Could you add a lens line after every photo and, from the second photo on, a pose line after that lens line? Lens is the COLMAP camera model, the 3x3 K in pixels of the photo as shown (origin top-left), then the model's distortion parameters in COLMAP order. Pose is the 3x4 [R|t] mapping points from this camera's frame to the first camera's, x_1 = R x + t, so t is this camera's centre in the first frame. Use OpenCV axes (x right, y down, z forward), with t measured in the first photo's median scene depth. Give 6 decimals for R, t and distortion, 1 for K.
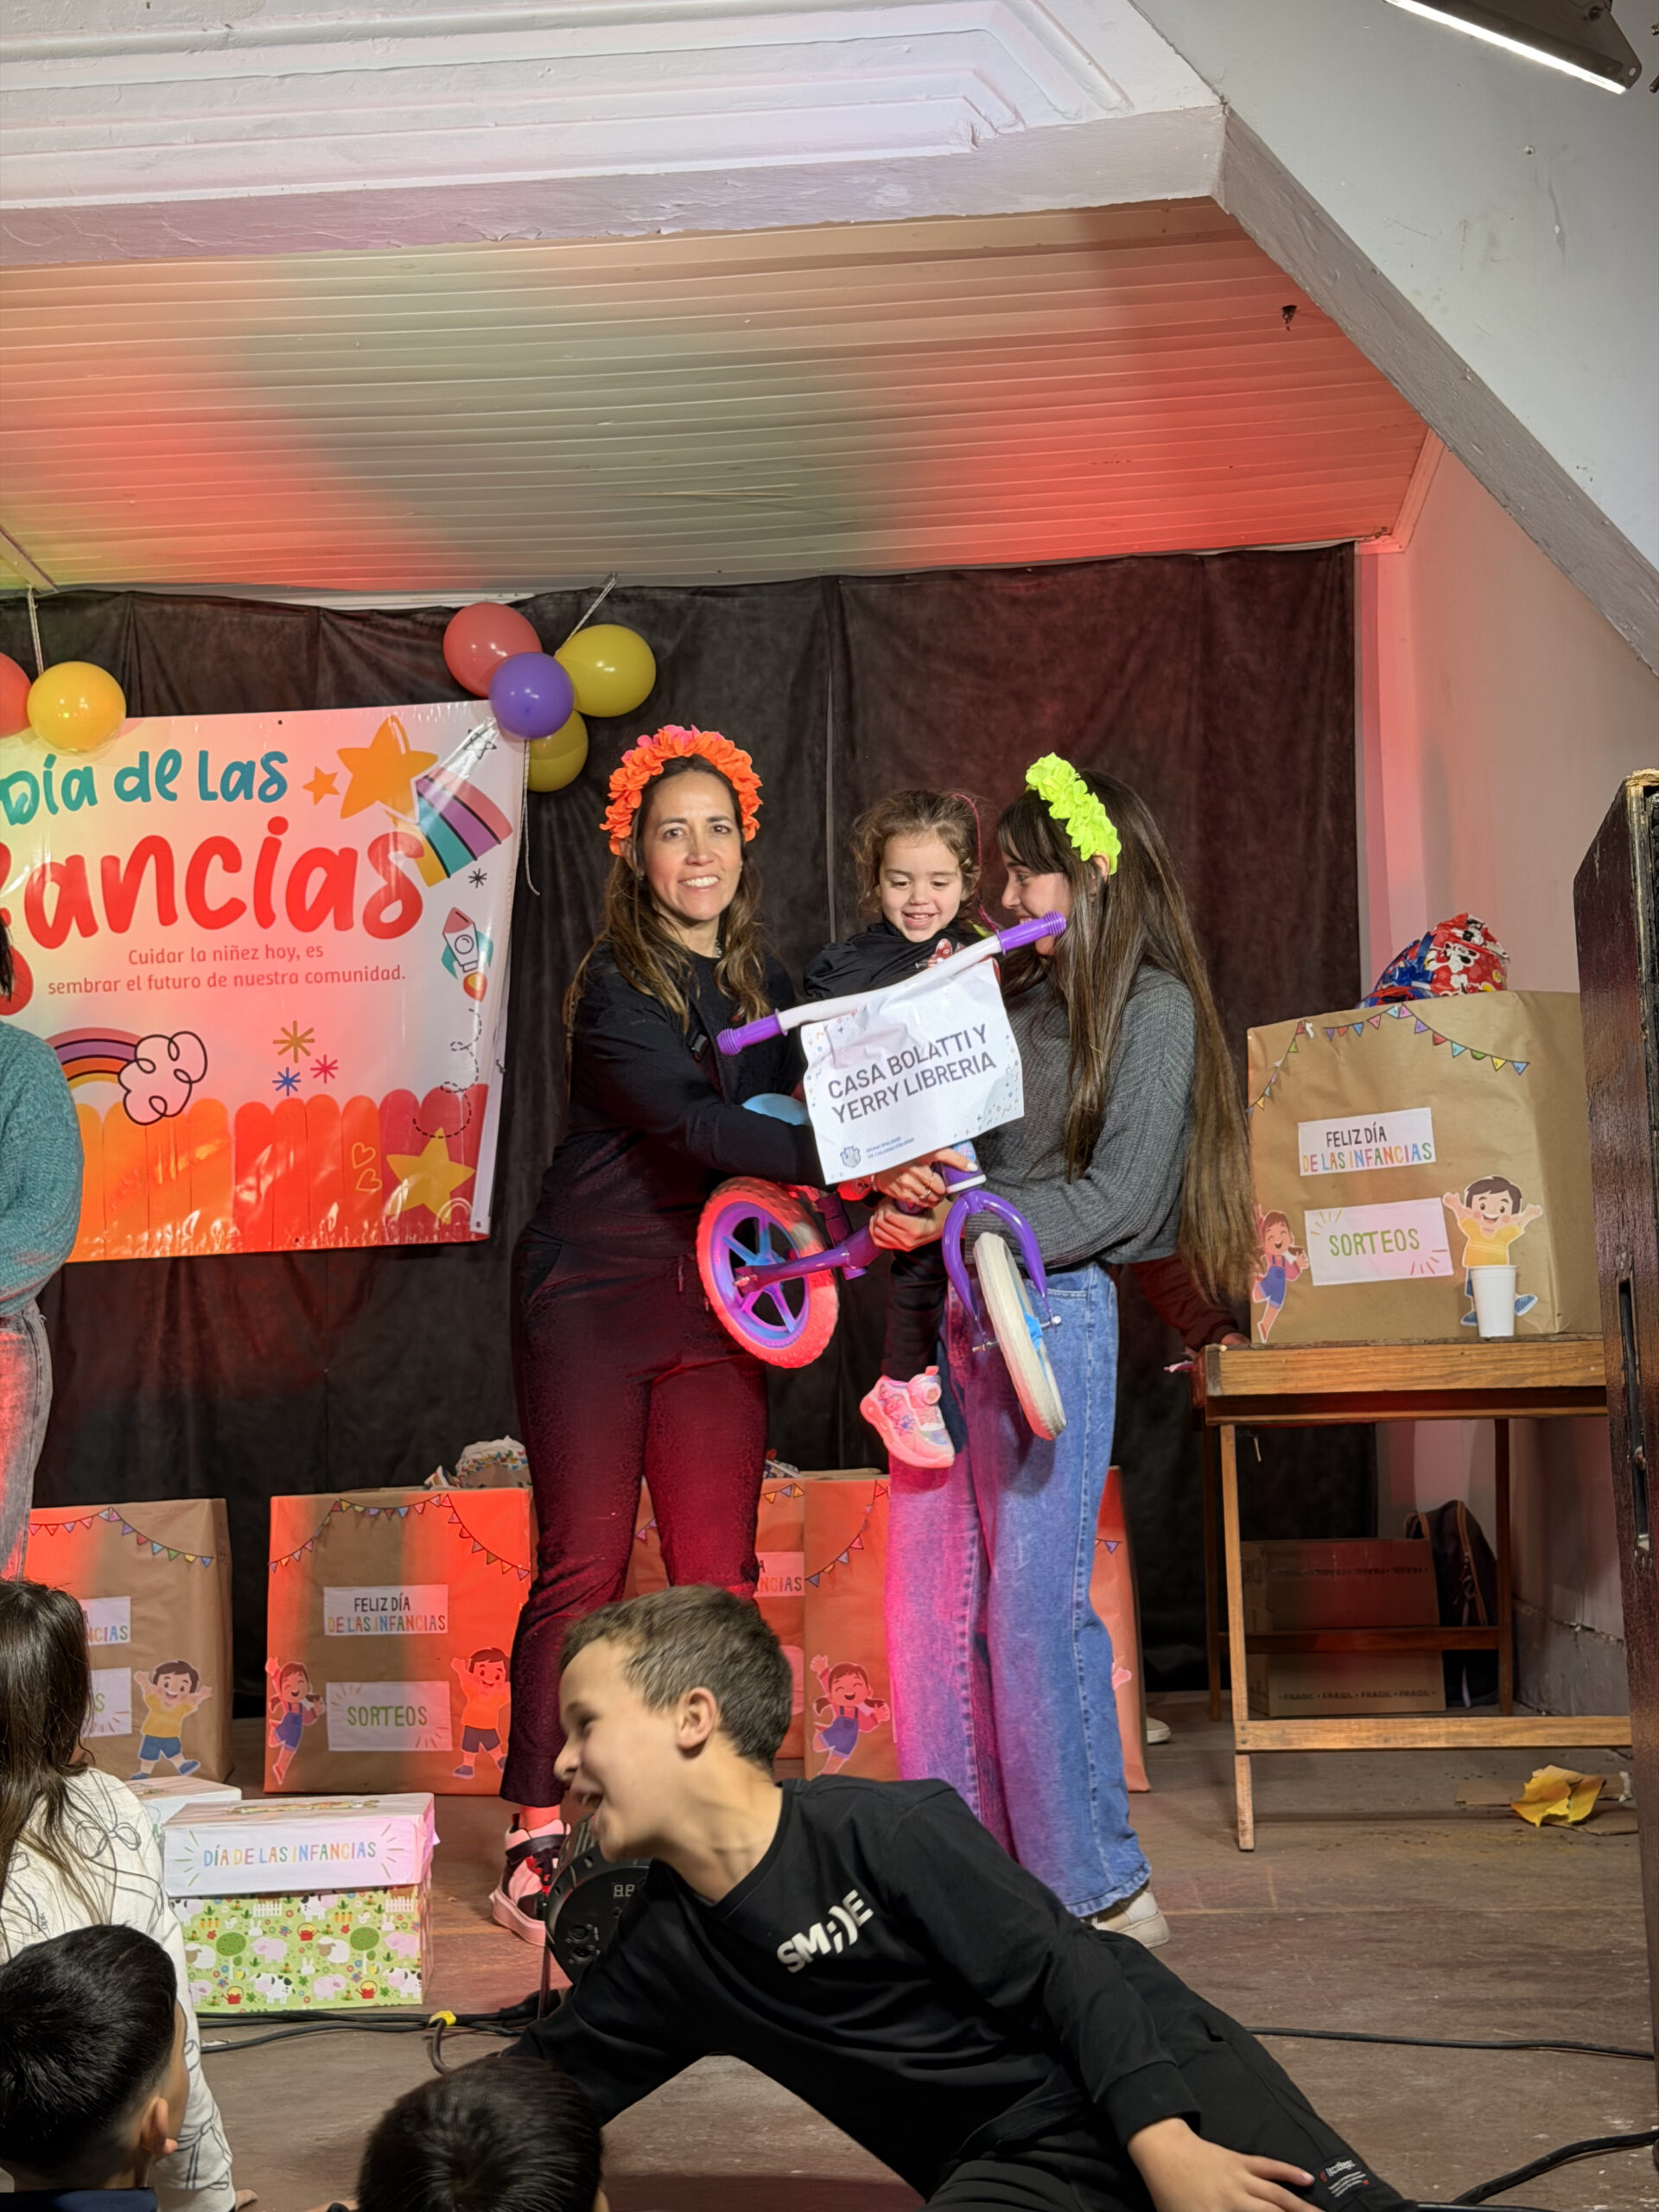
lens RADIAL K [[3240.1, 0, 856.6], [0, 3240.1, 1129.8], [0, 0, 1]] dist [0.109466, 0.000000]
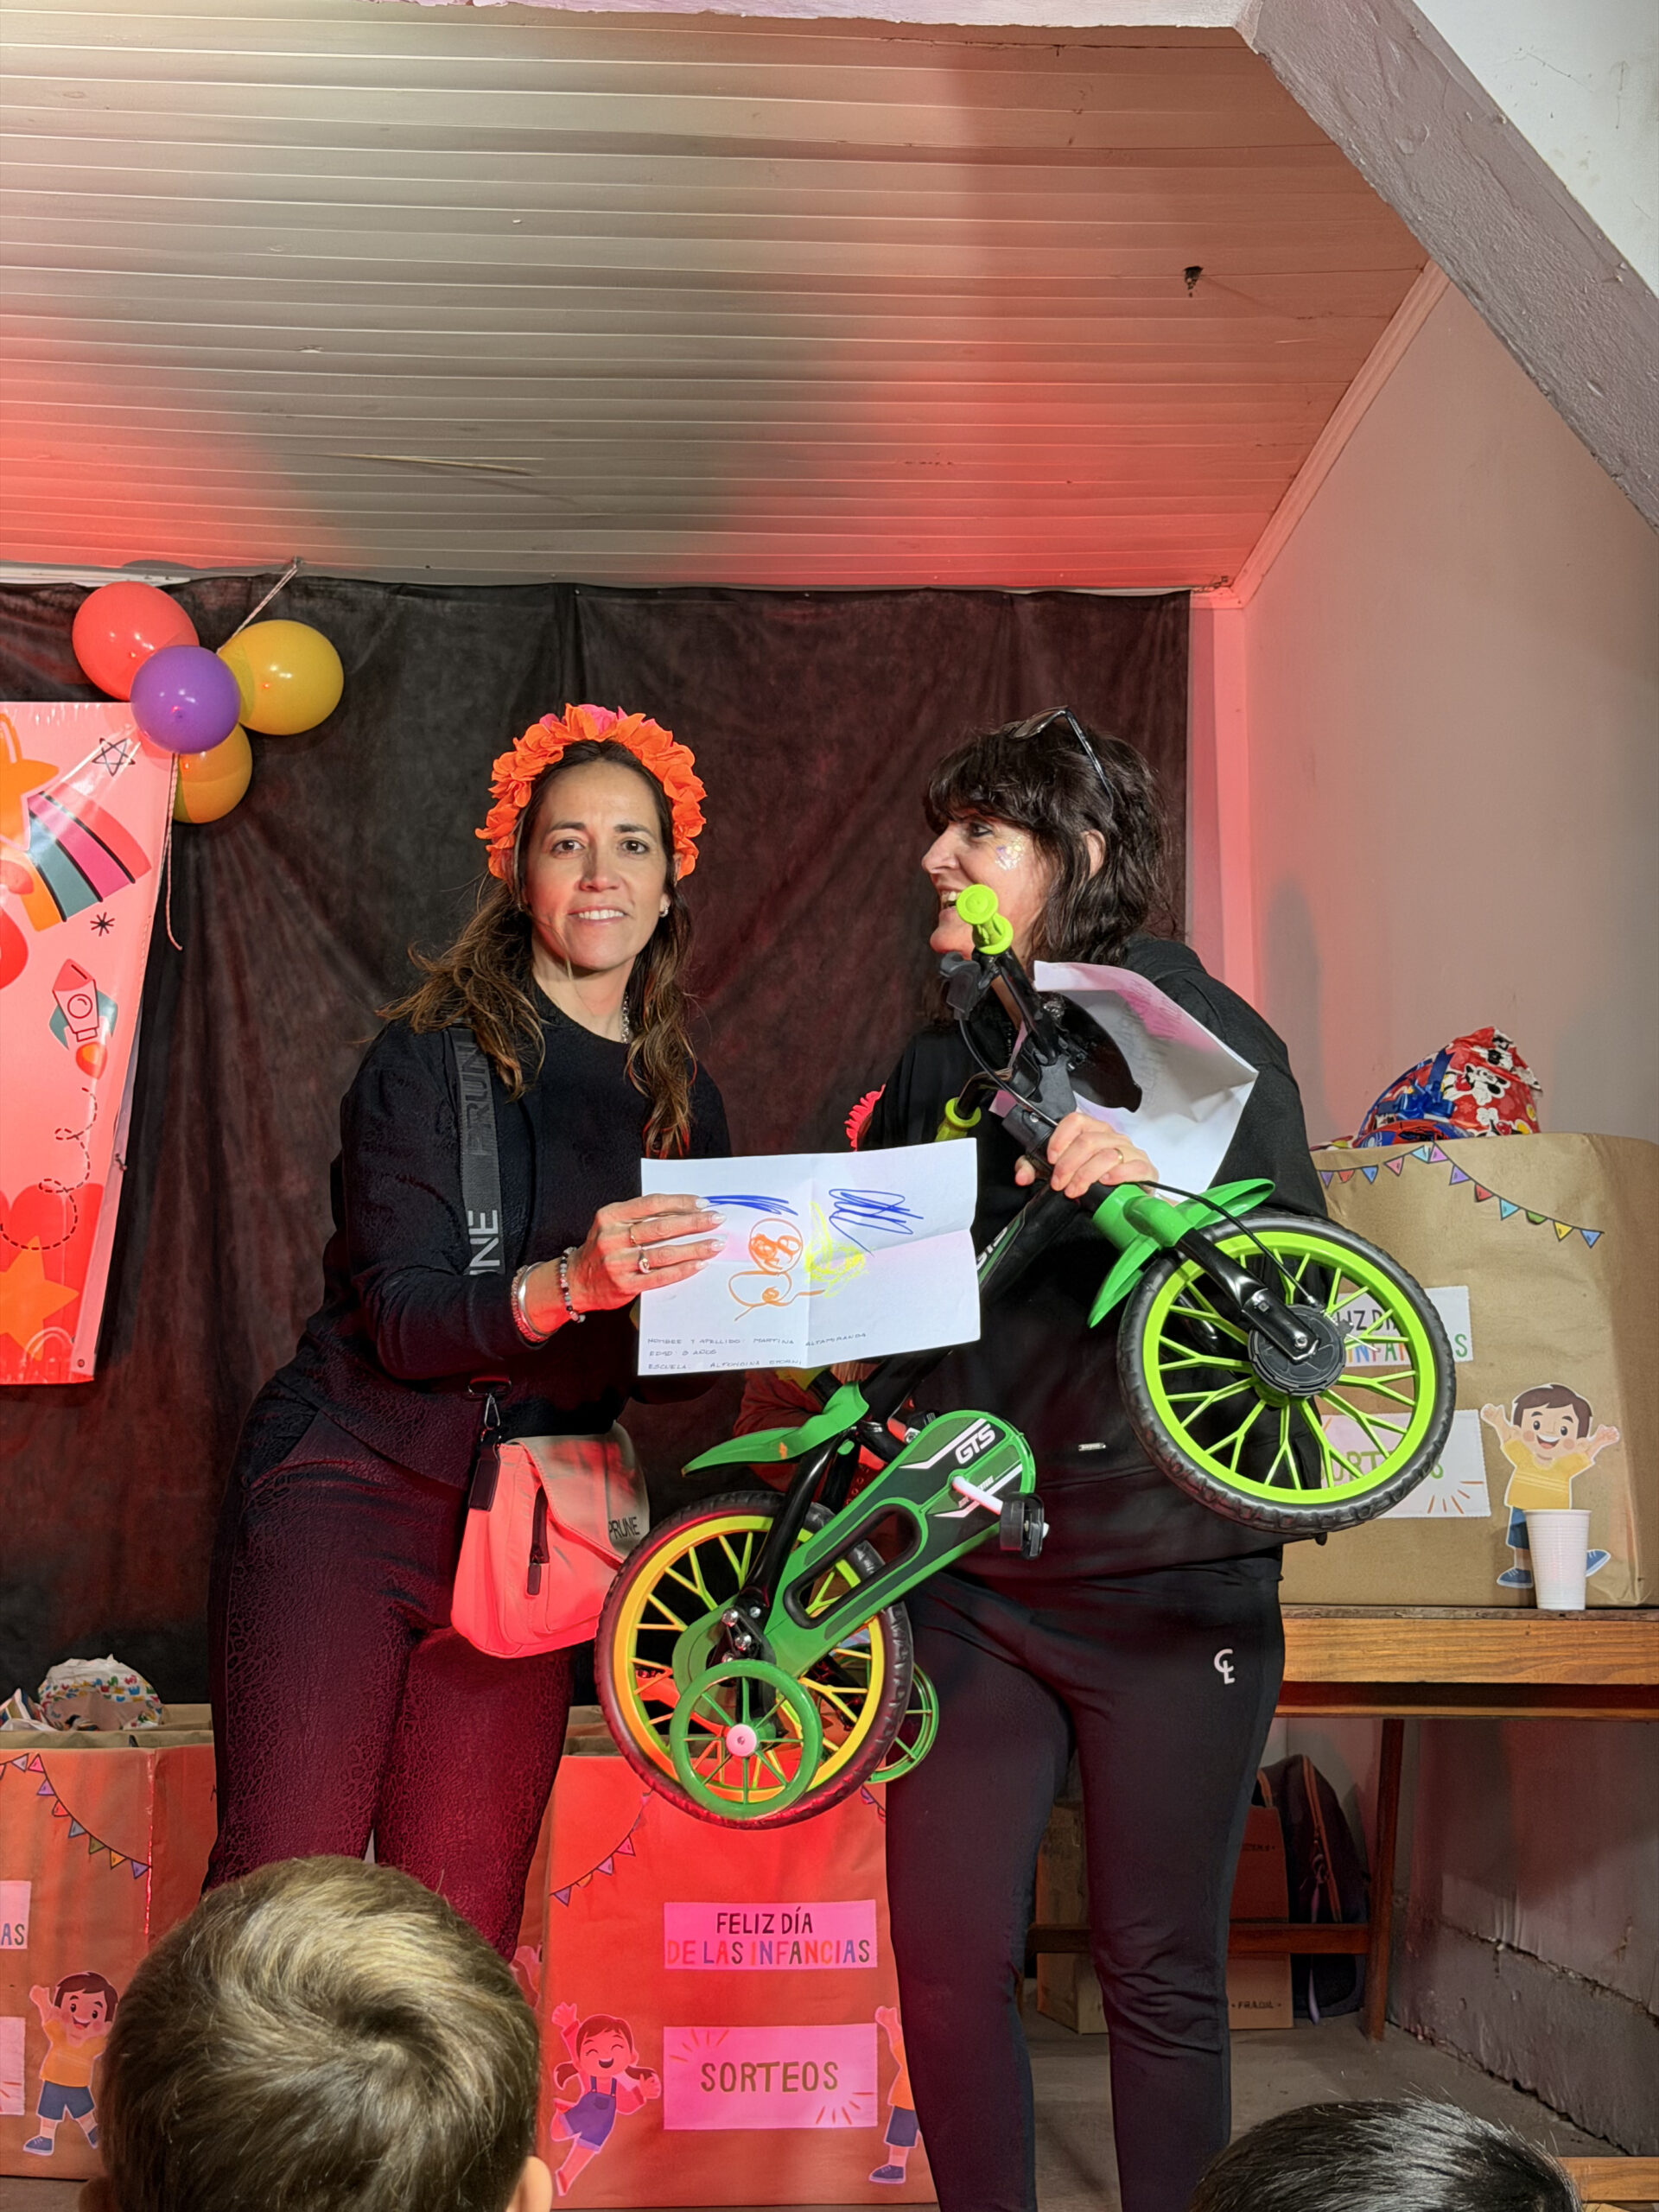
lens RADIAL K [[3240.1, 0, 874.1], [0, 3240.1, 1123.7], [0, 0, 1]] dist [0.109466, 0.000000]
pose [[0.988990, 0.050889, 0.138960, -0.038473], [-0.045499, 0.998094, -0.041695, -0.004349], [-0.140817, 0.034913, 0.989420, 0.187234]]
